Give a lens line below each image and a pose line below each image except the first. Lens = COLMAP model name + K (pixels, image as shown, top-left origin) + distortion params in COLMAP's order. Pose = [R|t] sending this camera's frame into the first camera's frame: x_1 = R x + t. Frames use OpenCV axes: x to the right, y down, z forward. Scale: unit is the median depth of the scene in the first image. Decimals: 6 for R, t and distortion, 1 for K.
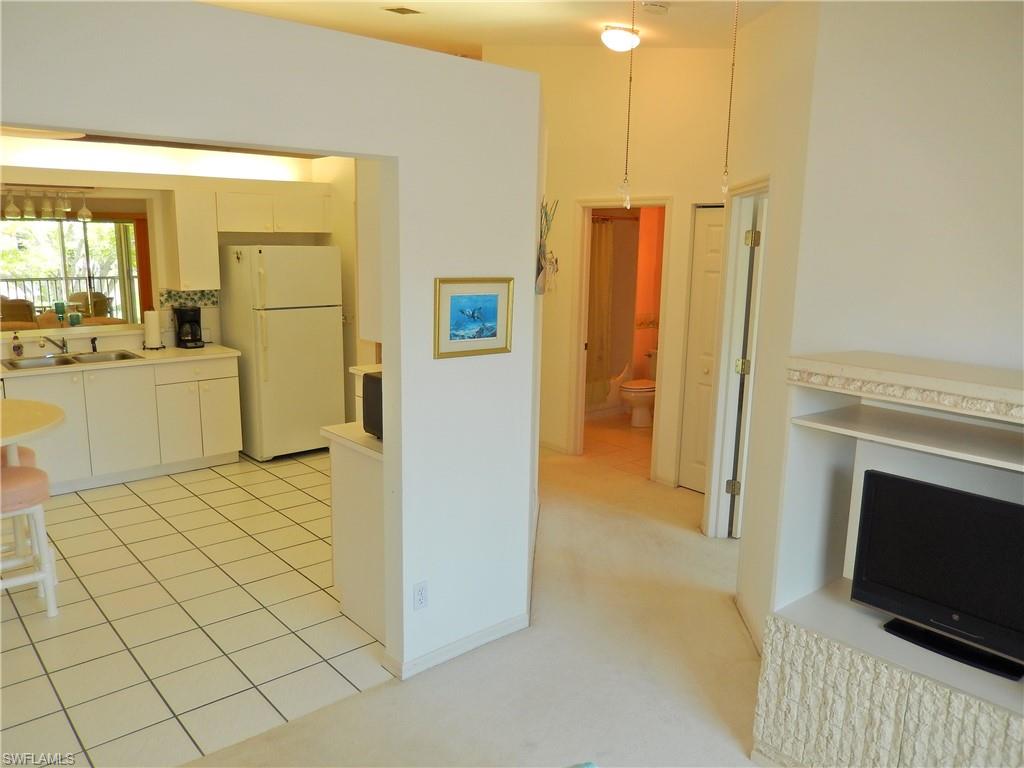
lens RADIAL K [[763.4, 0, 521.6], [0, 763.4, 383.7], [0, 0, 1]] dist [-0.006741, -0.007479]
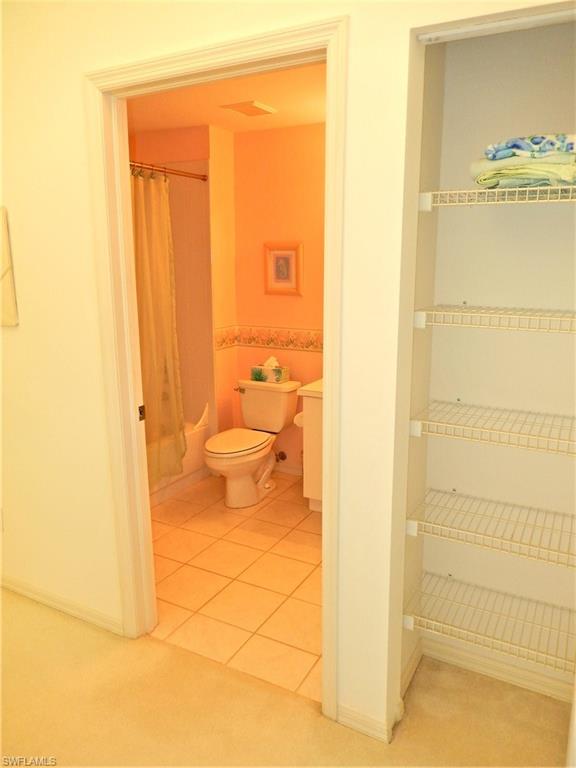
lens RADIAL K [[572.5, 0, 290.2], [0, 572.5, 386.7], [0, 0, 1]] dist [-0.006741, -0.007479]
pose [[0.940236, -0.094328, 0.327199, 0.047835], [0.083894, 0.995417, 0.045890, -0.060883], [-0.330028, -0.015698, 0.943841, 0.540857]]
